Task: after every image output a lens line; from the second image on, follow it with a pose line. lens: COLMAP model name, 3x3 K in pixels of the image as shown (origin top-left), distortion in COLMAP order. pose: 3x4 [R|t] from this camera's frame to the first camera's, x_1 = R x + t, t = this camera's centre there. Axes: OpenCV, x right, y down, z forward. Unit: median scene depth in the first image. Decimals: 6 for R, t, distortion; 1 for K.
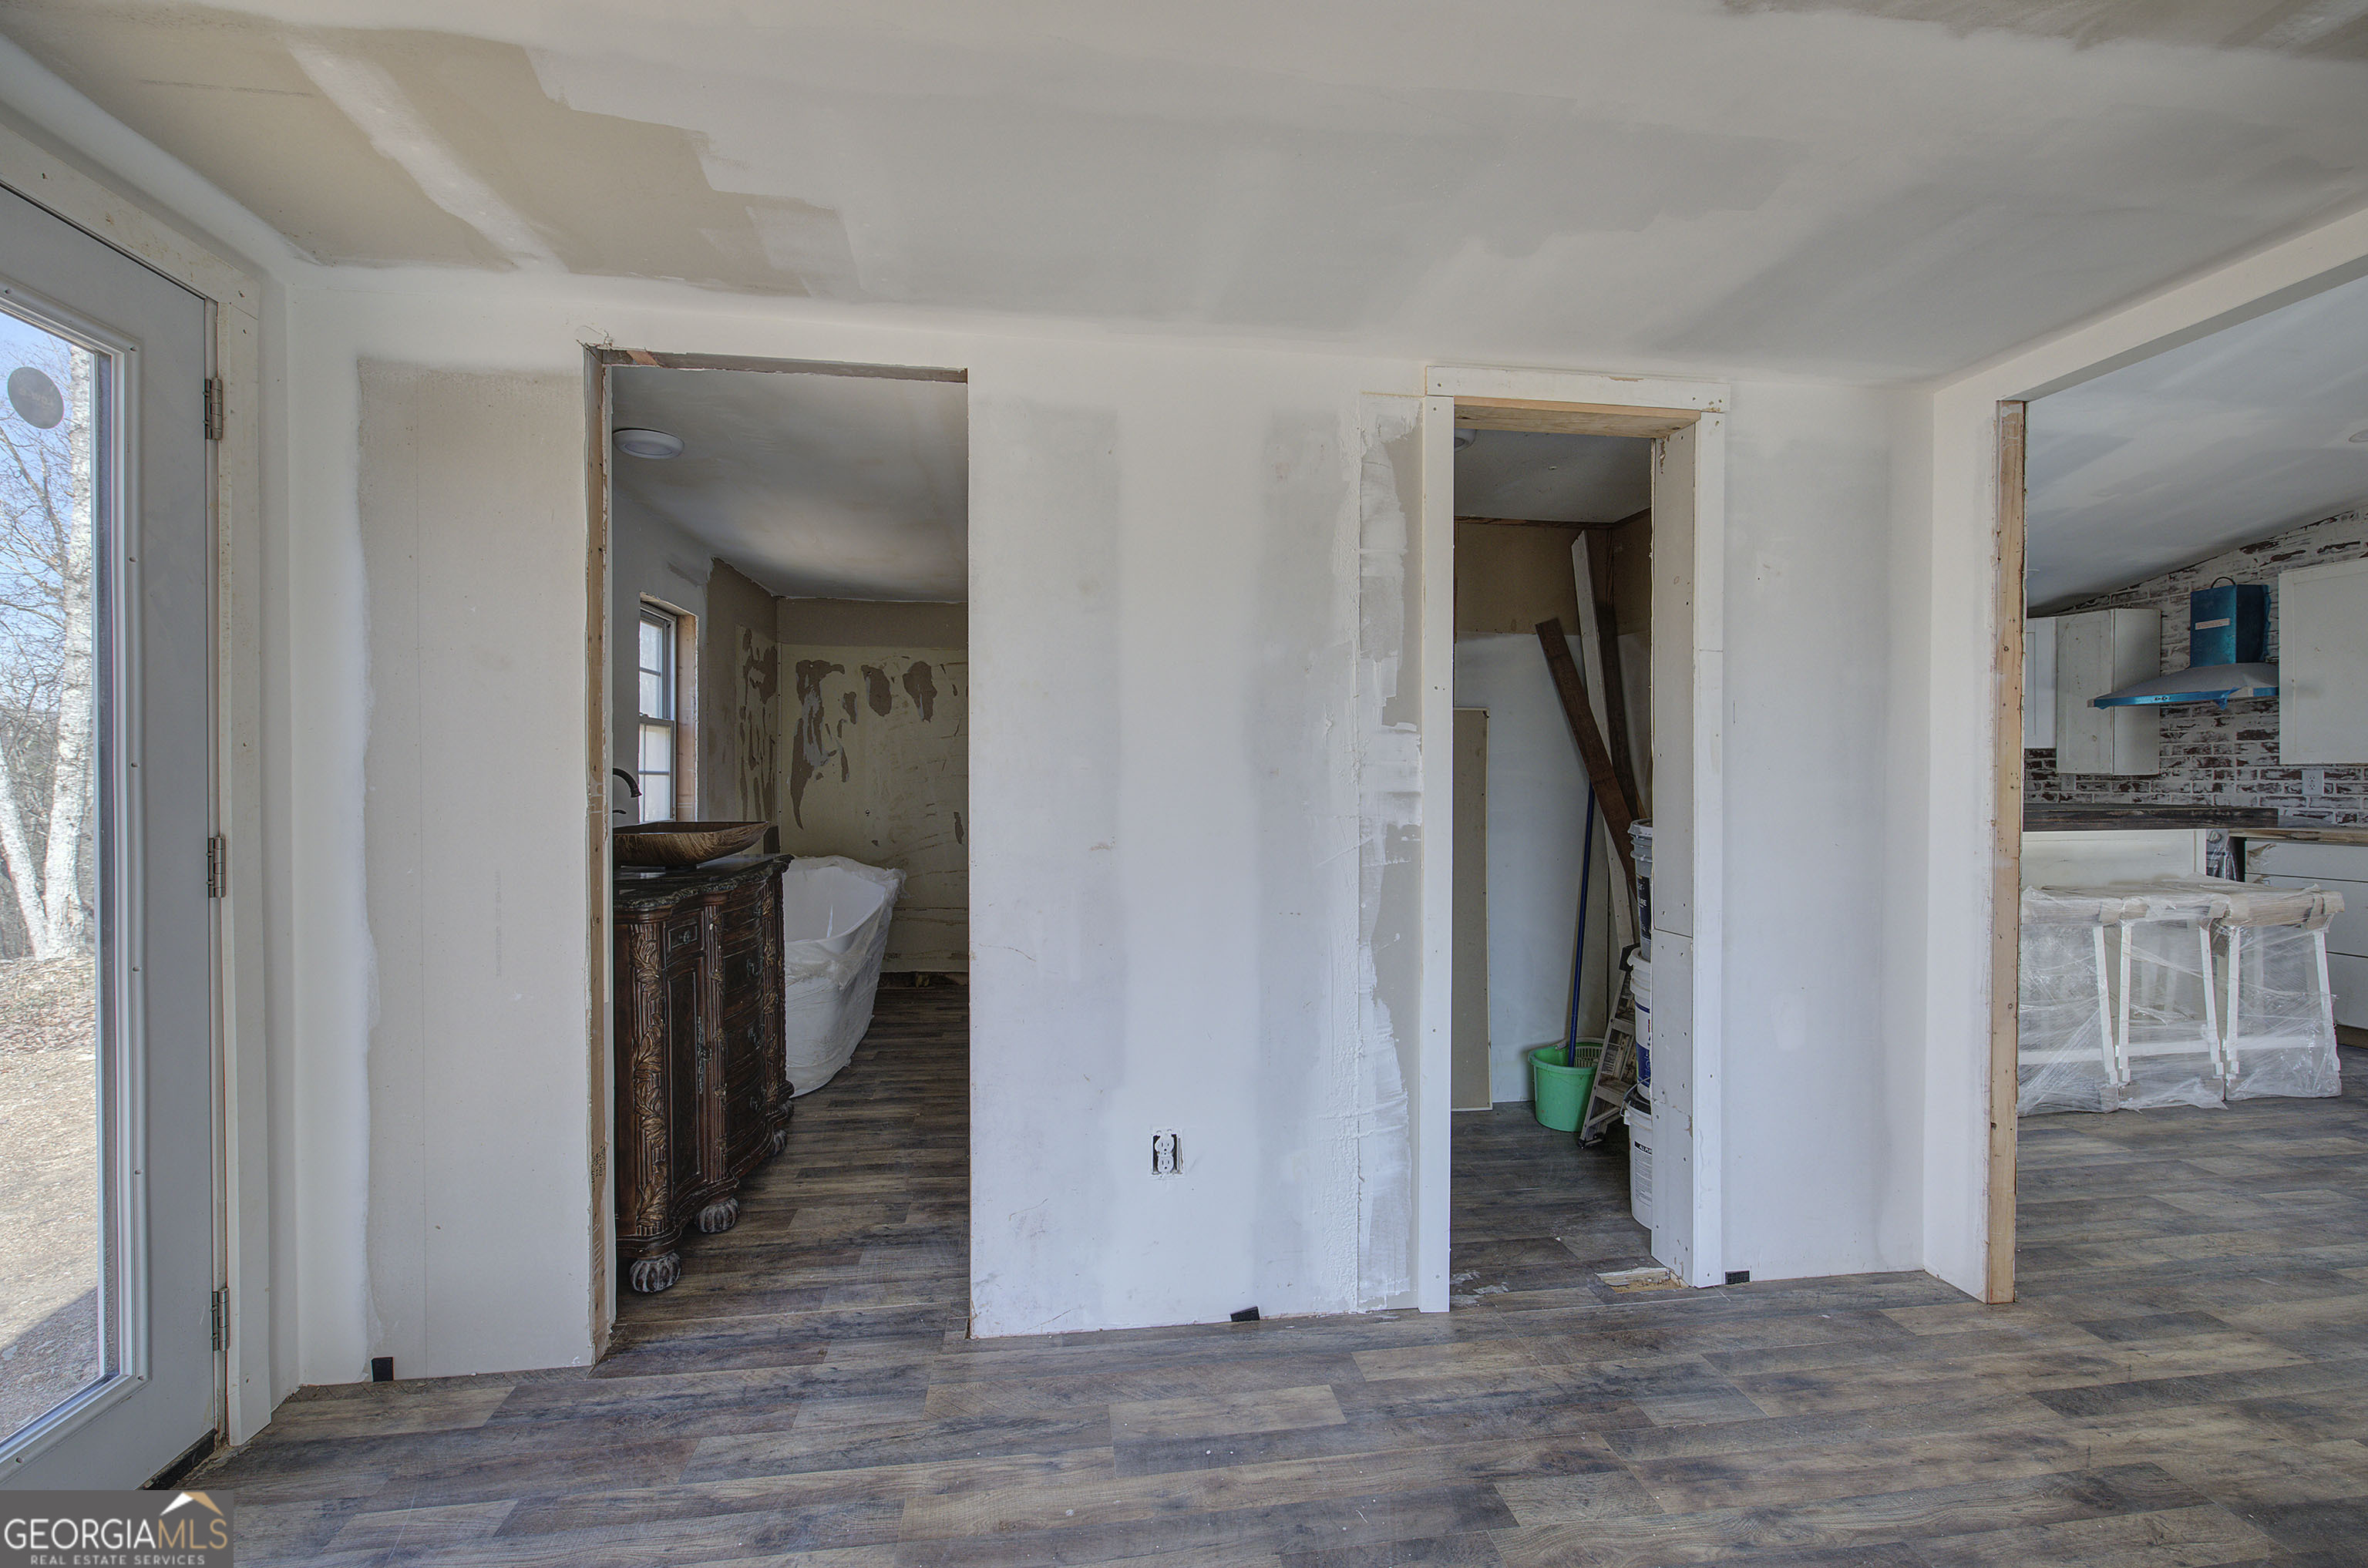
lens RADIAL K [[994.0, 0, 1204.0], [0, 994.0, 779.6], [0, 0, 1]] dist [-0.007054, 0.002305]
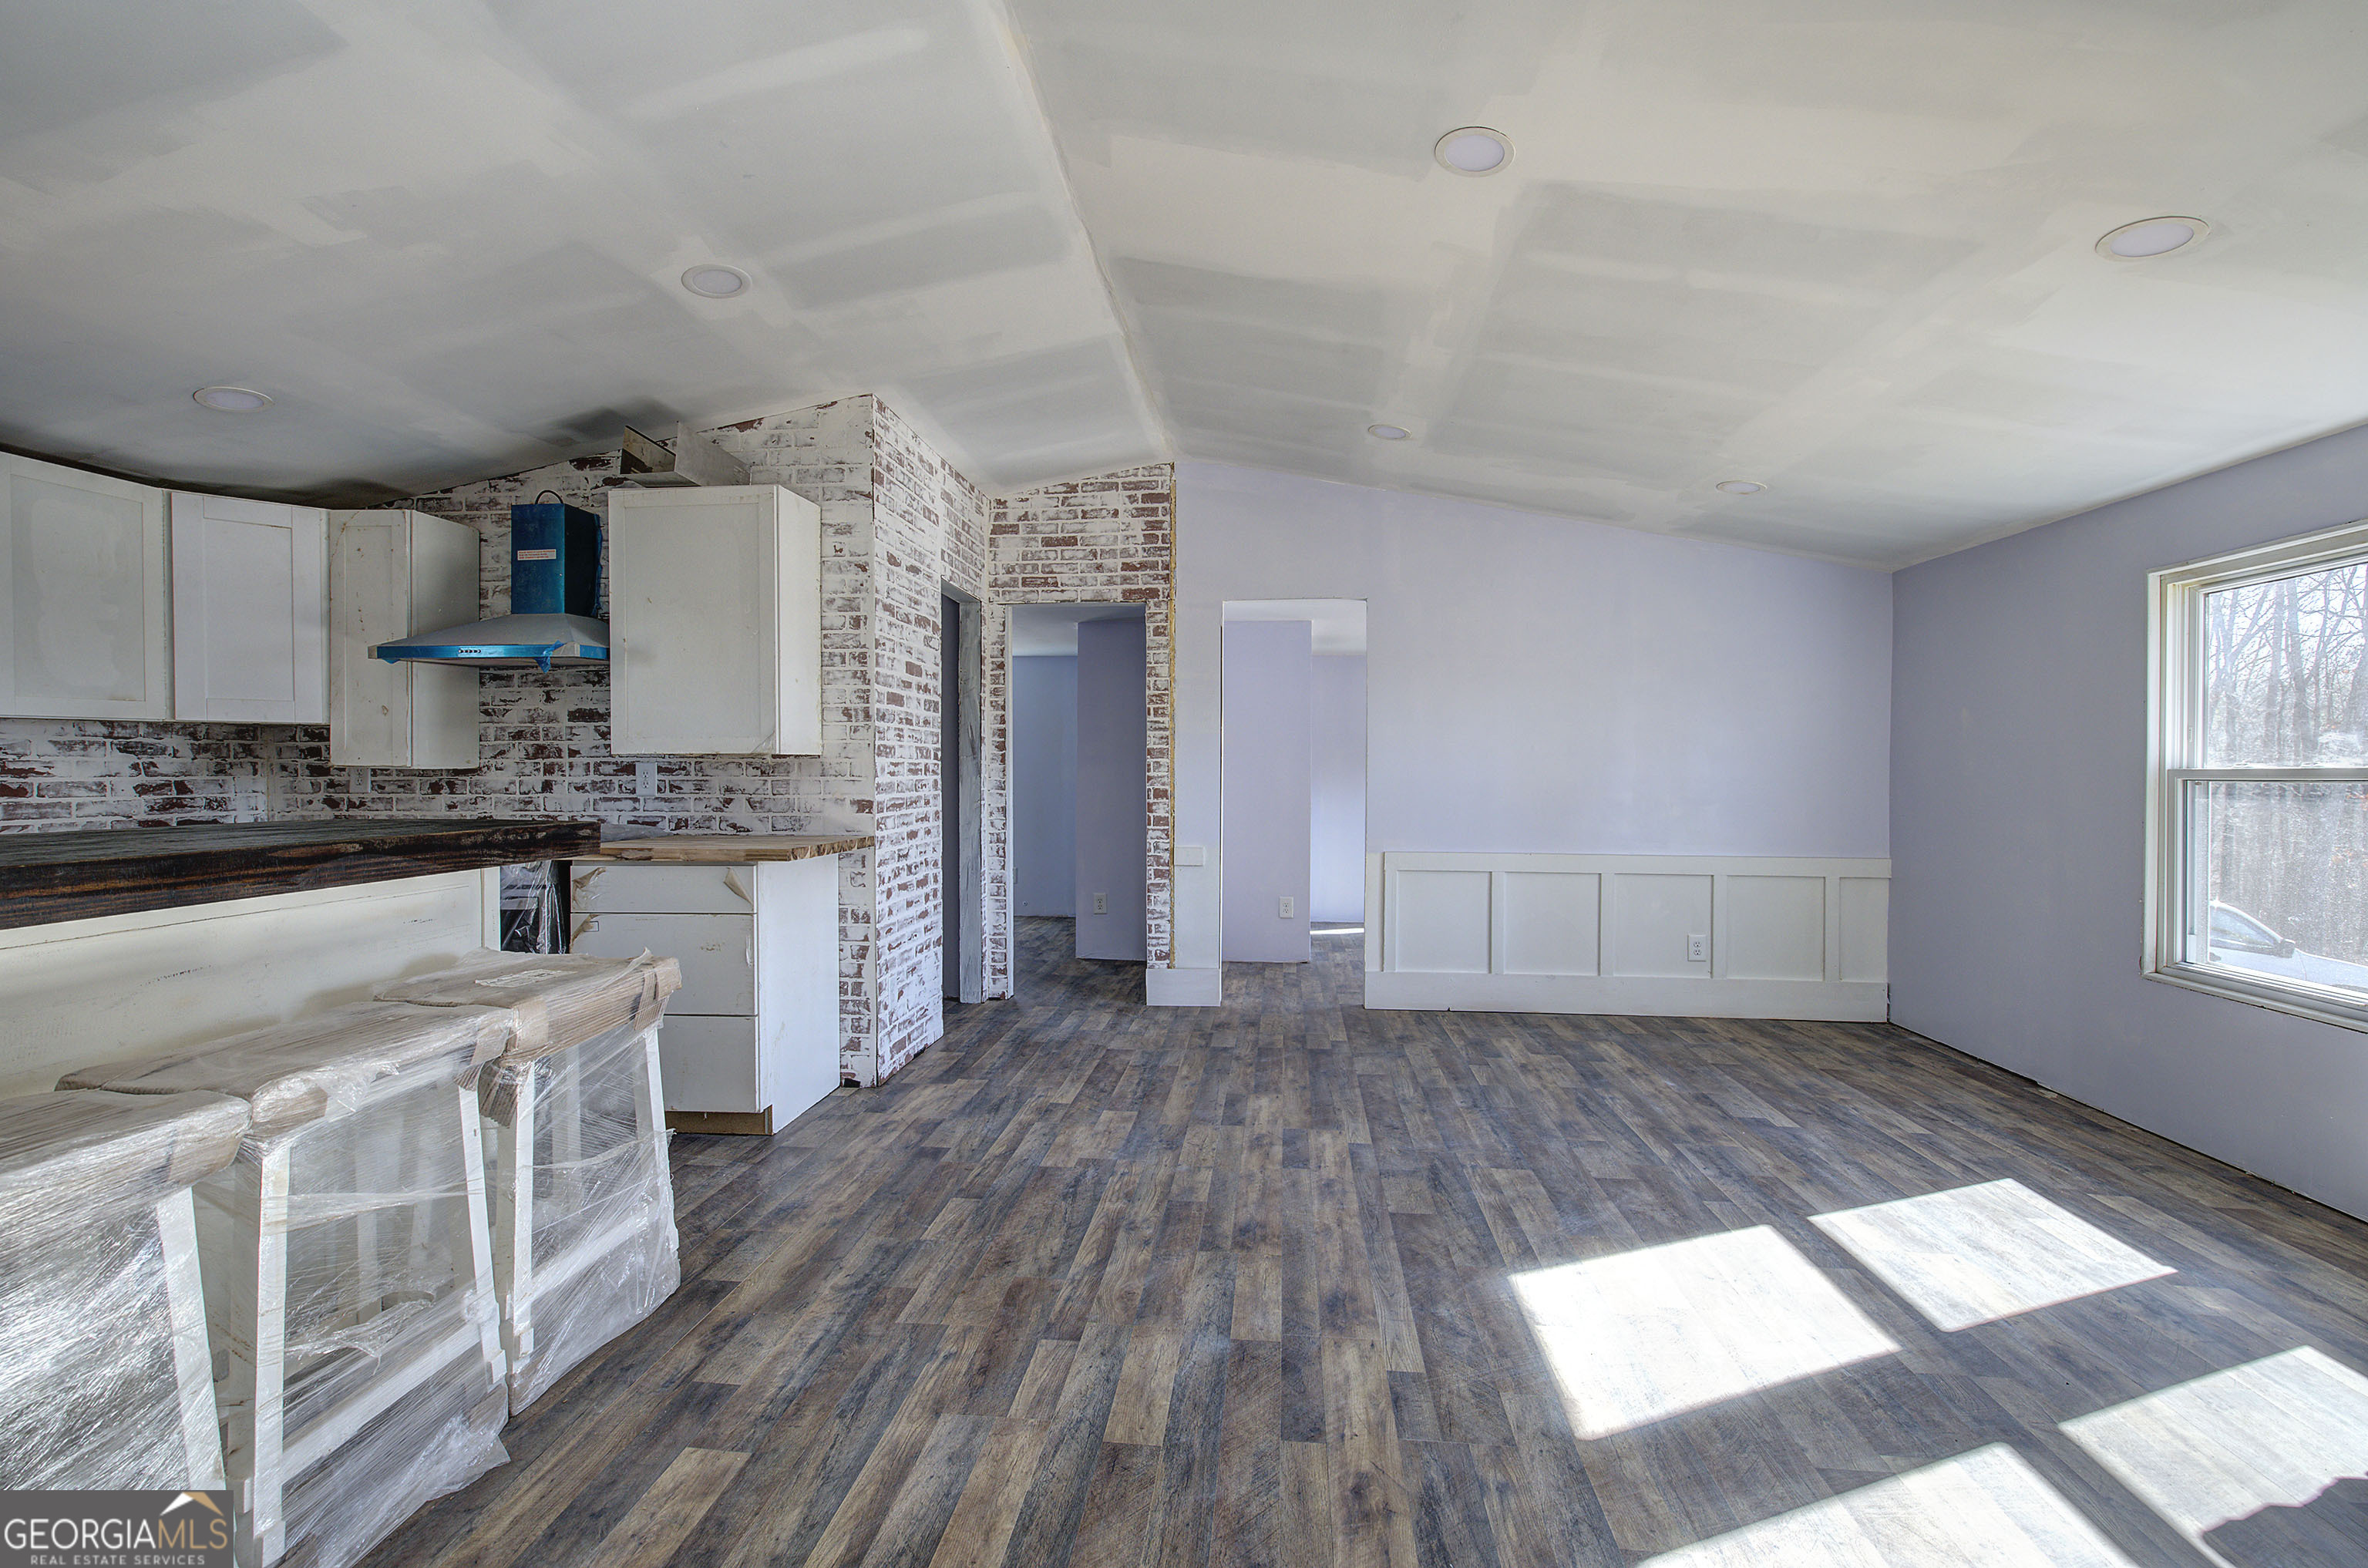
lens RADIAL K [[994.0, 0, 1180.5], [0, 994.0, 782.9], [0, 0, 1]] dist [-0.007054, 0.002305]
pose [[0.237490, -0.009066, 0.971348, 0.453960], [0.002239, 0.999959, 0.008785, 0.000103], [-0.971387, 0.000089, 0.237500, 0.398202]]
